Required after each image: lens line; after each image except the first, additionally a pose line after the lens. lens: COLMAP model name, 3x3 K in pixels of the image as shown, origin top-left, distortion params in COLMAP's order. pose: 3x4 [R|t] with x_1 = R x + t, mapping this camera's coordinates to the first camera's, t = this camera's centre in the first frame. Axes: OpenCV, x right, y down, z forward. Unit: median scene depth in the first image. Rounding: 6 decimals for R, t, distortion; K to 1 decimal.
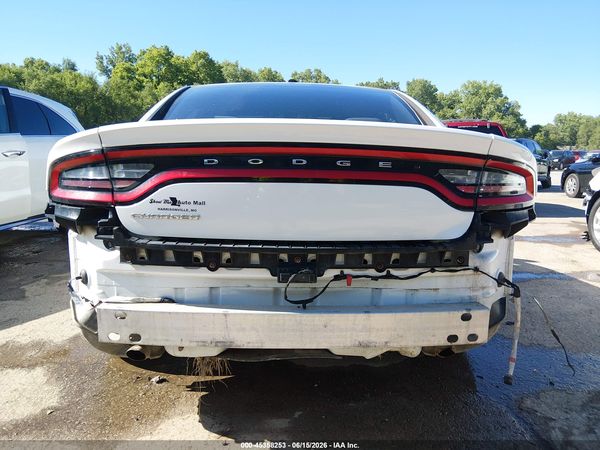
lens RADIAL K [[457.3, 0, 300.0], [0, 457.3, 227.5], [0, 0, 1]] dist [0.034067, -0.063008]
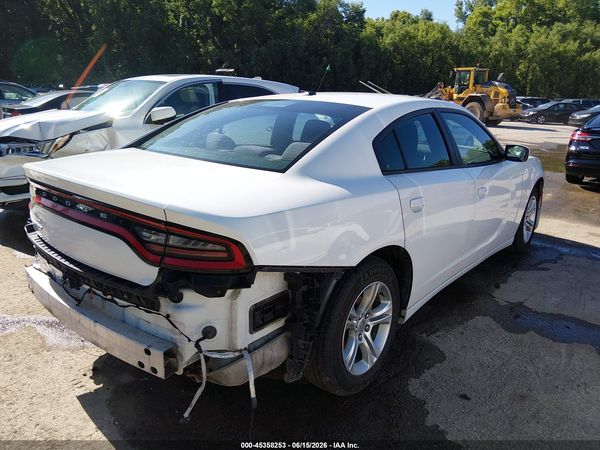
lens RADIAL K [[457.3, 0, 300.0], [0, 457.3, 227.5], [0, 0, 1]] dist [0.034067, -0.063008]
pose [[0.754508, 0.189446, -0.628354, 1.045495], [-0.120528, 0.981146, 0.151084, -0.270226], [0.645129, -0.038260, 0.763115, 0.278191]]
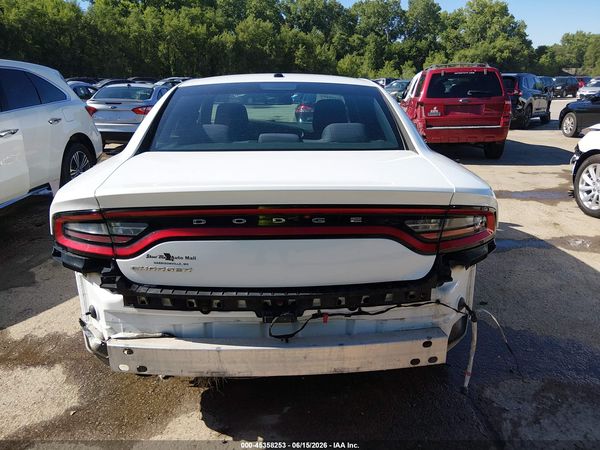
lens RADIAL K [[457.3, 0, 300.0], [0, 457.3, 227.5], [0, 0, 1]] dist [0.034067, -0.063008]
pose [[0.999785, -0.020733, 0.000112, 0.036962], [0.020478, 0.988307, 0.151094, -0.214842], [-0.003243, -0.151060, 0.988519, -0.074862]]
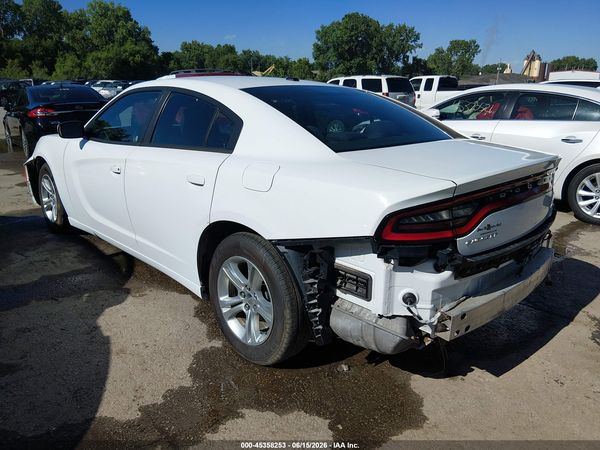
lens RADIAL K [[457.3, 0, 300.0], [0, 457.3, 227.5], [0, 0, 1]] dist [0.034067, -0.063008]
pose [[0.733530, -0.205972, 0.647695, -1.184070], [0.104529, 0.975825, 0.191937, -0.283039], [-0.671570, -0.073088, 0.737327, 0.261974]]
